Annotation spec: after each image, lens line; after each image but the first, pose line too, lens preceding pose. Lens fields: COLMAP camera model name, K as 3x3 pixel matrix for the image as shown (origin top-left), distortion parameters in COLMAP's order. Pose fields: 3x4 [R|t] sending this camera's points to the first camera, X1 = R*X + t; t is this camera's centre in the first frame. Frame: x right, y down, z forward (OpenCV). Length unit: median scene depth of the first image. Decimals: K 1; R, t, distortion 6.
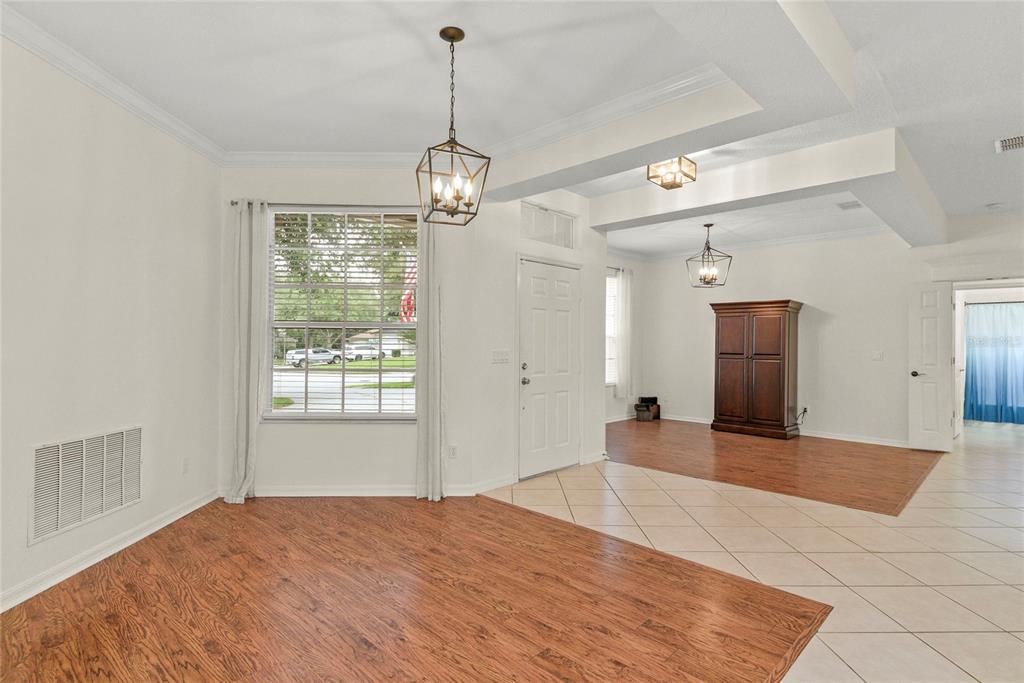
lens RADIAL K [[514.1, 0, 512.0], [0, 514.1, 341.5], [0, 0, 1]] dist [0.033197, -0.026705]
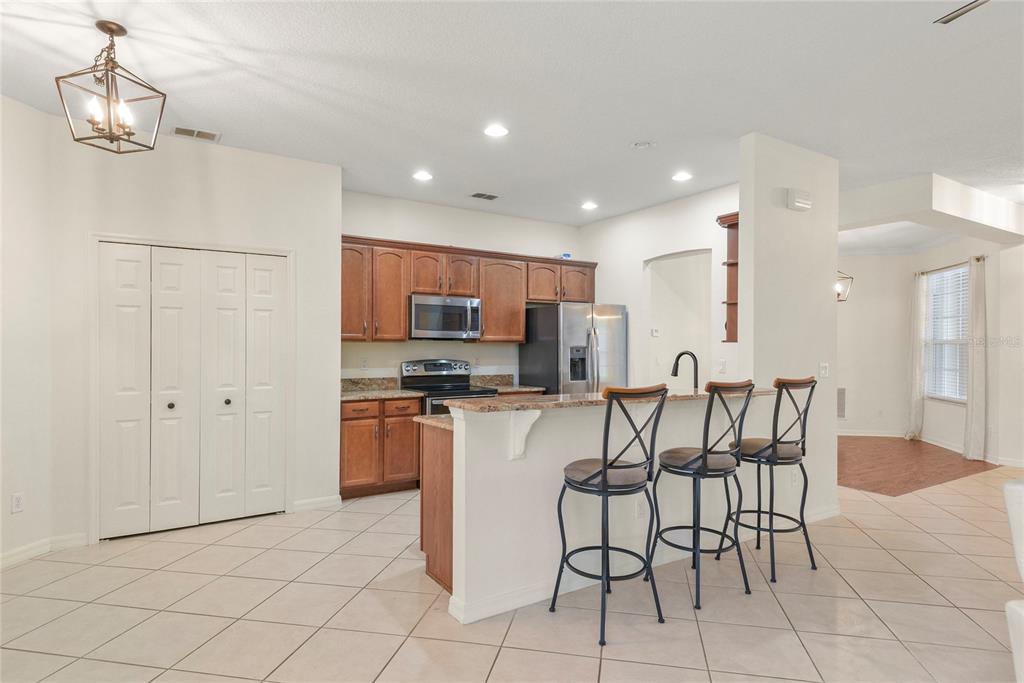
lens RADIAL K [[573.8, 0, 512.0], [0, 573.8, 341.5], [0, 0, 1]] dist [0.023991, -0.001975]
pose [[-0.214387, -0.015762, -0.976622, 1.087219], [-0.001603, 0.999874, -0.015786, -0.000896], [0.976747, -0.001818, -0.214386, 0.043141]]
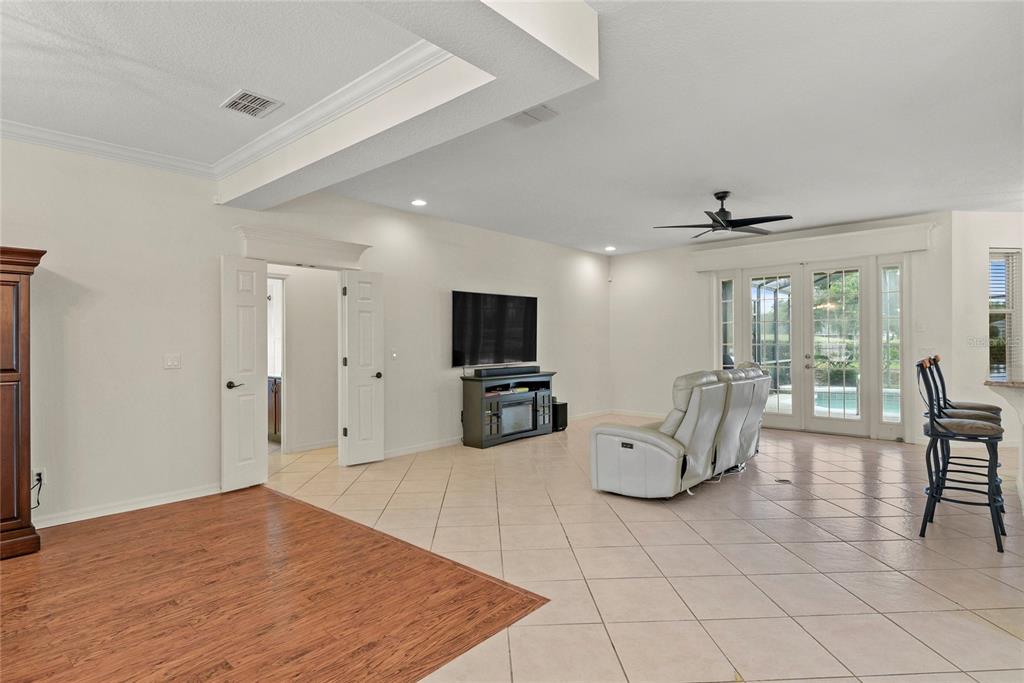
lens RADIAL K [[528.5, 0, 512.0], [0, 528.5, 341.5], [0, 0, 1]] dist [0.033418, -0.023957]
pose [[-0.044420, -0.006839, 0.998990, 0.035612], [0.003355, 0.999970, 0.006995, -0.000435], [-0.999007, 0.003663, -0.044396, 0.612895]]
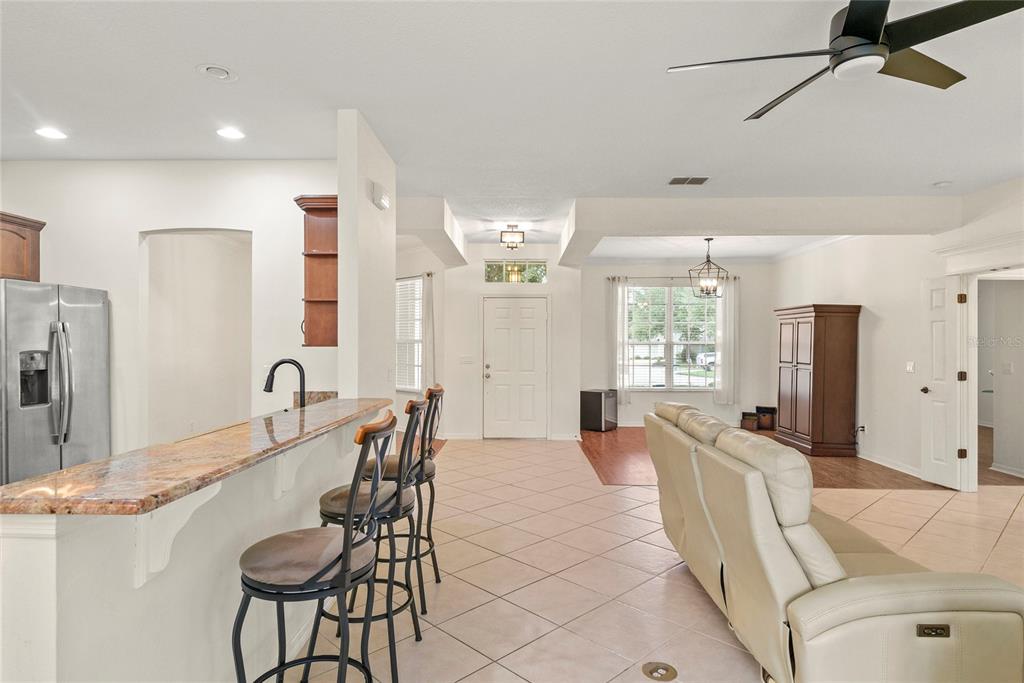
lens RADIAL K [[573.8, 0, 512.0], [0, 573.8, 341.5], [0, 0, 1]] dist [0.023991, -0.001975]
pose [[0.691627, -0.006797, -0.722223, 0.929604], [0.004439, 0.999977, -0.005161, -0.011882], [0.722241, 0.000364, 0.691641, -0.100692]]
